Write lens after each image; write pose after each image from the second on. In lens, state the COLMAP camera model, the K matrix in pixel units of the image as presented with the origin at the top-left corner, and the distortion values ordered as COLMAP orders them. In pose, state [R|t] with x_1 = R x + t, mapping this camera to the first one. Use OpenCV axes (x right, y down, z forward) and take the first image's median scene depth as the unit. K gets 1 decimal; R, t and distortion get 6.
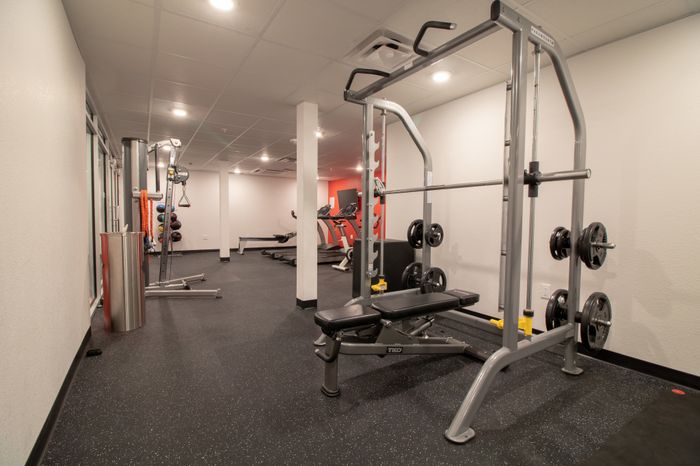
lens RADIAL K [[330.5, 0, 353.7], [0, 330.5, 231.4], [0, 0, 1]] dist [-0.004214, -0.000846]
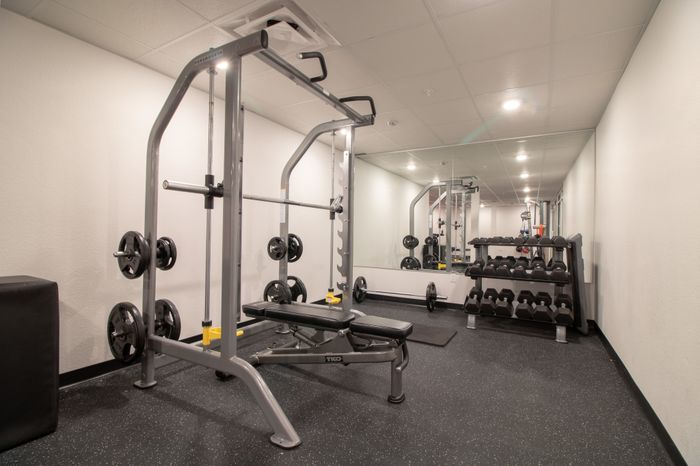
lens RADIAL K [[330.5, 0, 353.7], [0, 330.5, 231.4], [0, 0, 1]] dist [-0.004214, -0.000846]
pose [[-0.431810, -0.016446, 0.901815, -0.772800], [0.010285, 0.999679, 0.023155, -0.062741], [-0.901906, 0.019274, -0.431502, 1.261604]]
